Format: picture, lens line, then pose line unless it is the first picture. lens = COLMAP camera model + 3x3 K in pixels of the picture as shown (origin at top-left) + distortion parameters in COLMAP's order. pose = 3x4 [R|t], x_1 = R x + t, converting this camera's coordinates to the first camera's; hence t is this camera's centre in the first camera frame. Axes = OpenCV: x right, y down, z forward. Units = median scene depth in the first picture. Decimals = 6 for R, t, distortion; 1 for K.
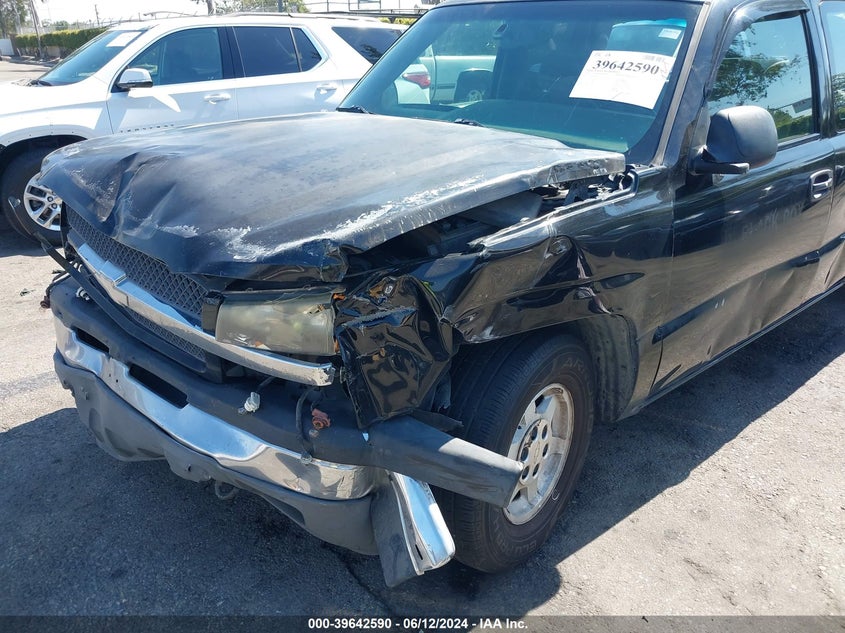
lens RADIAL K [[671.6, 0, 422.5], [0, 671.6, 316.5], [0, 0, 1]] dist [0.010175, -0.003606]
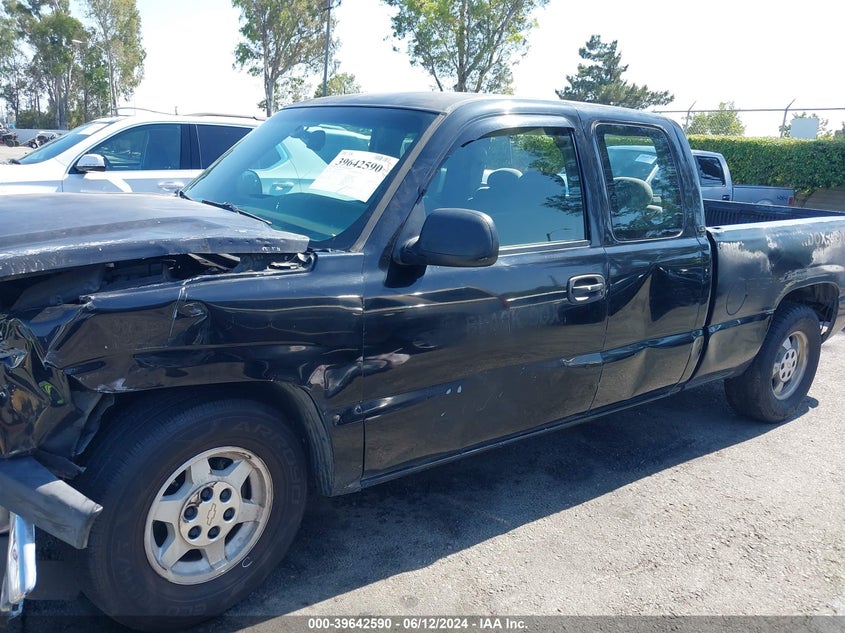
lens RADIAL K [[671.5, 0, 422.5], [0, 671.5, 316.5], [0, 0, 1]] dist [-0.000928, 0.004023]
pose [[0.995901, 0.075036, -0.050499, 0.488699], [-0.081840, 0.985303, -0.149934, 0.030509], [0.038507, 0.153452, 0.987406, -0.043303]]
